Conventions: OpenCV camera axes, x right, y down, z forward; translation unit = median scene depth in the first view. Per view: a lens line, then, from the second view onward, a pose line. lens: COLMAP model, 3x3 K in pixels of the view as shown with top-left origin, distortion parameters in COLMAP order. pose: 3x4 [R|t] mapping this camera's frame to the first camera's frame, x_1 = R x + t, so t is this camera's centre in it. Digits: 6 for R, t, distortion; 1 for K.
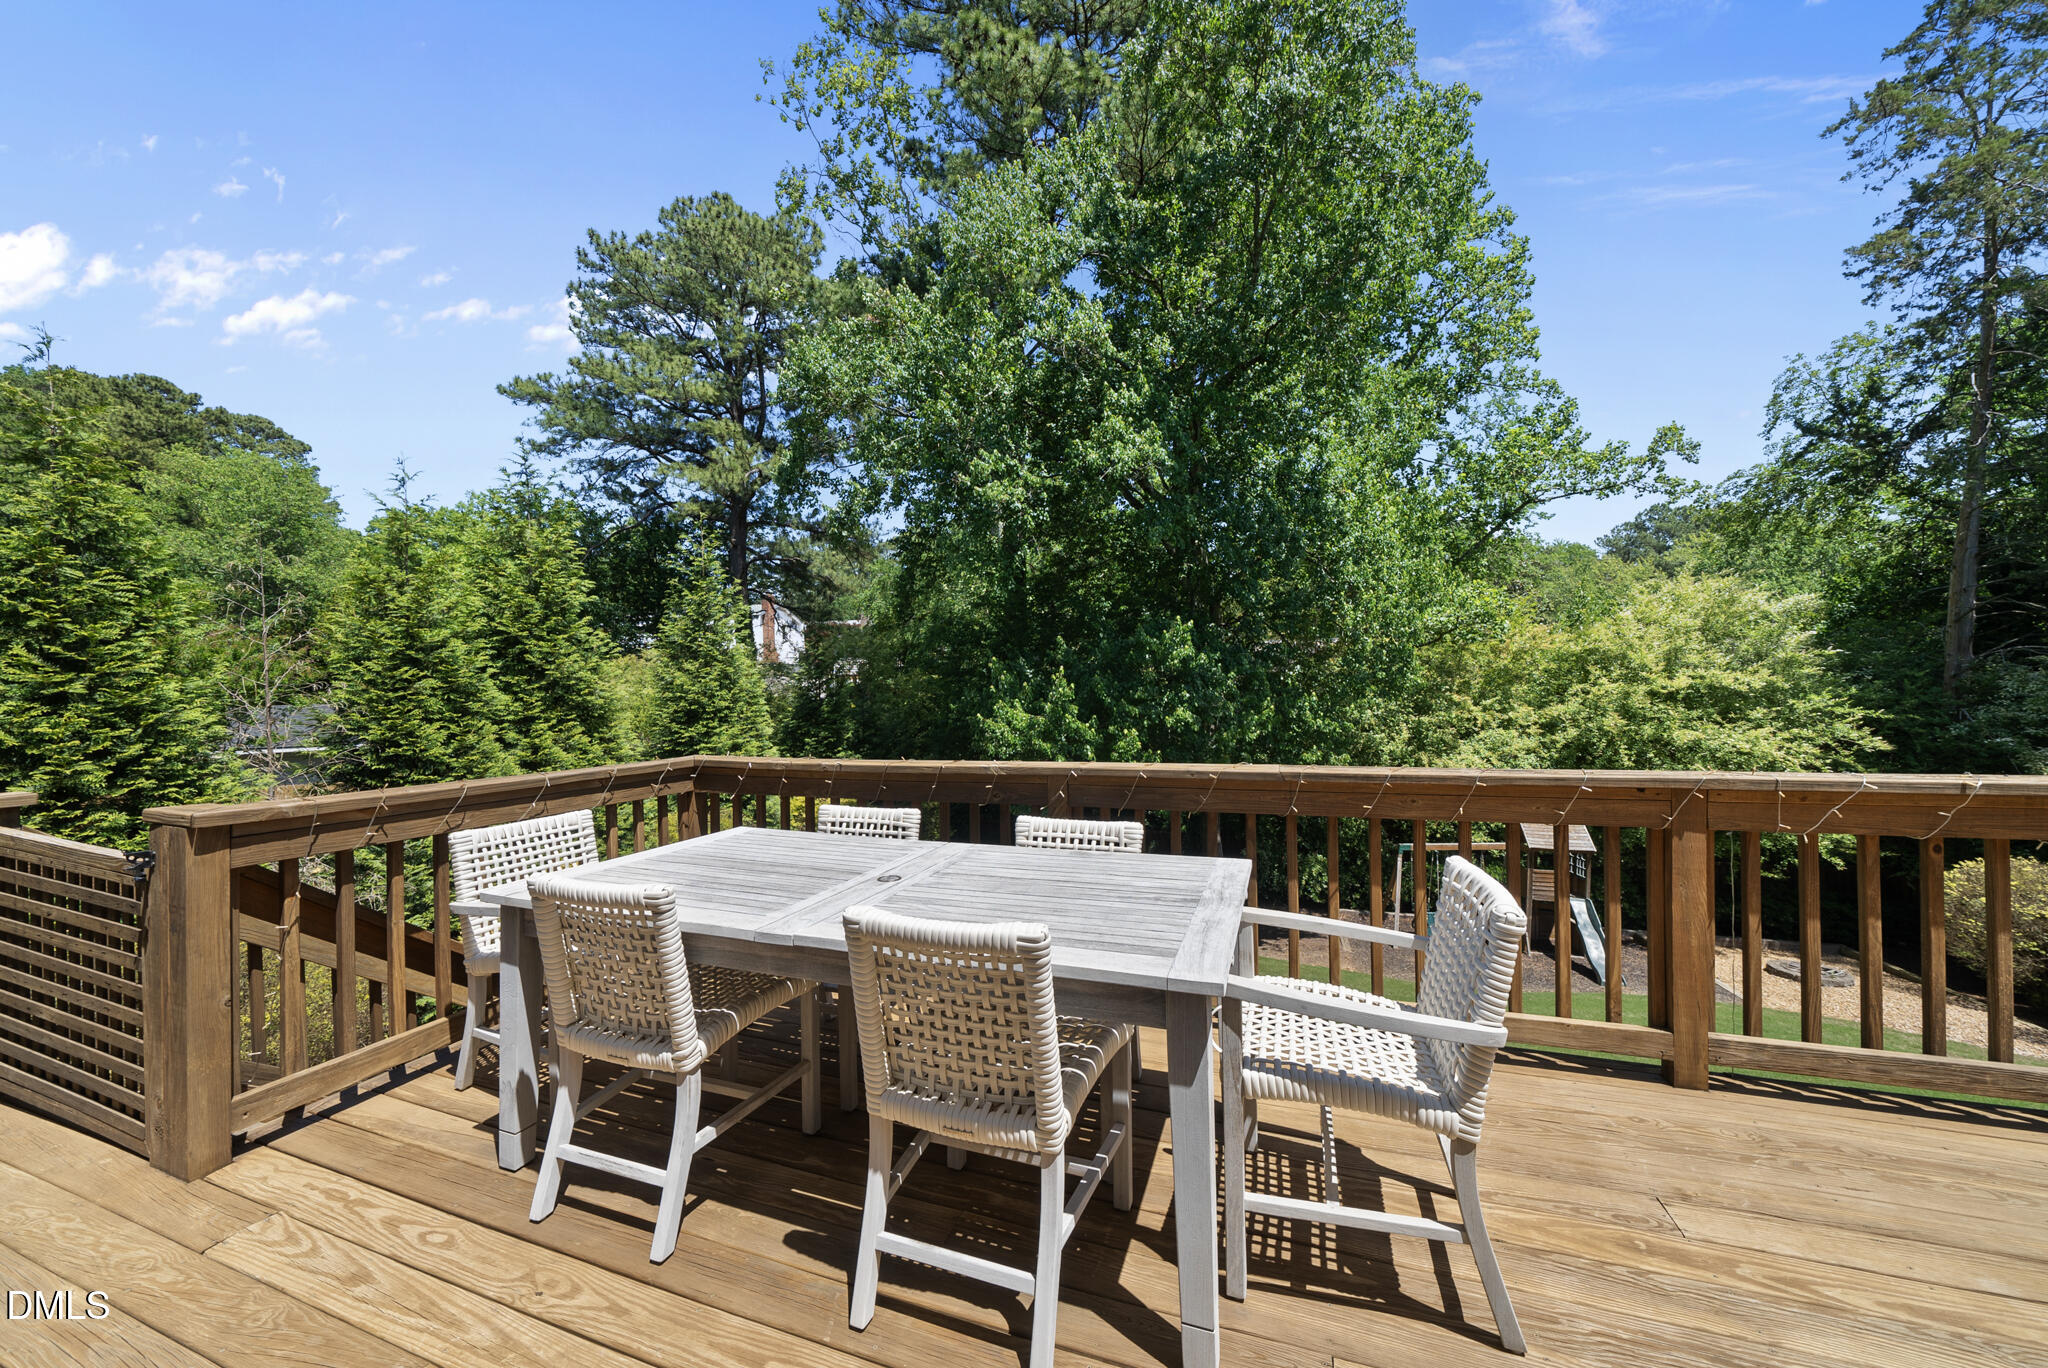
lens RADIAL K [[712.0, 0, 1023.0], [0, 712.0, 694.8], [0, 0, 1]] dist [-0.006136, -0.000044]
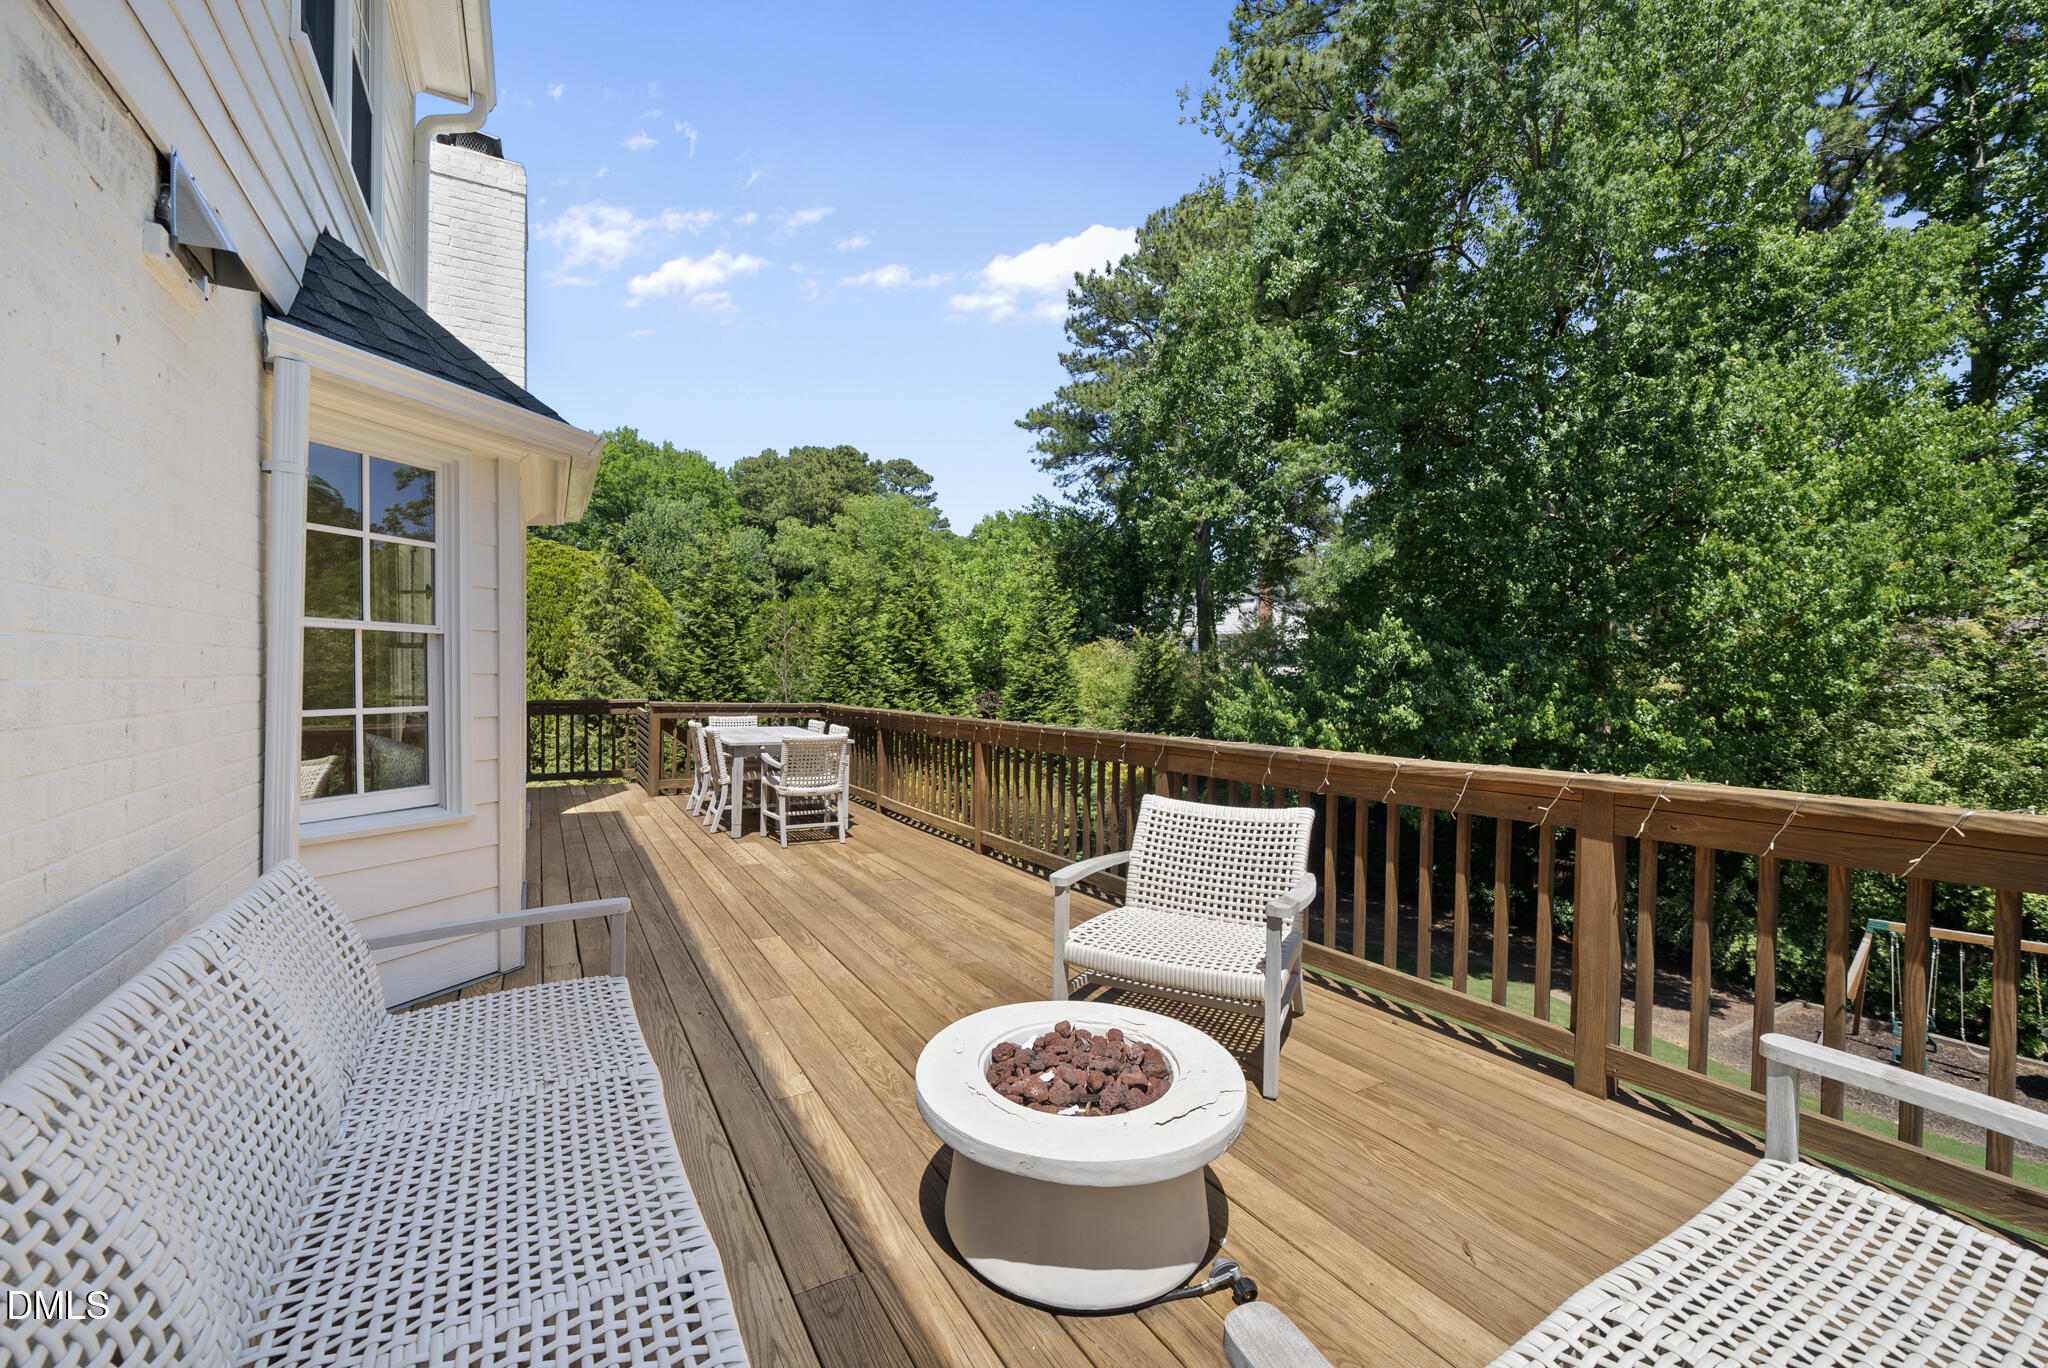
lens RADIAL K [[818.8, 0, 1056.4], [0, 818.8, 690.9], [0, 0, 1]] dist [0.009206, 0.000085]
pose [[0.791479, 0.033081, -0.610300, 0.194438], [-0.027886, 0.999449, 0.018010, -0.001958], [0.610560, 0.002764, 0.791965, -0.070772]]
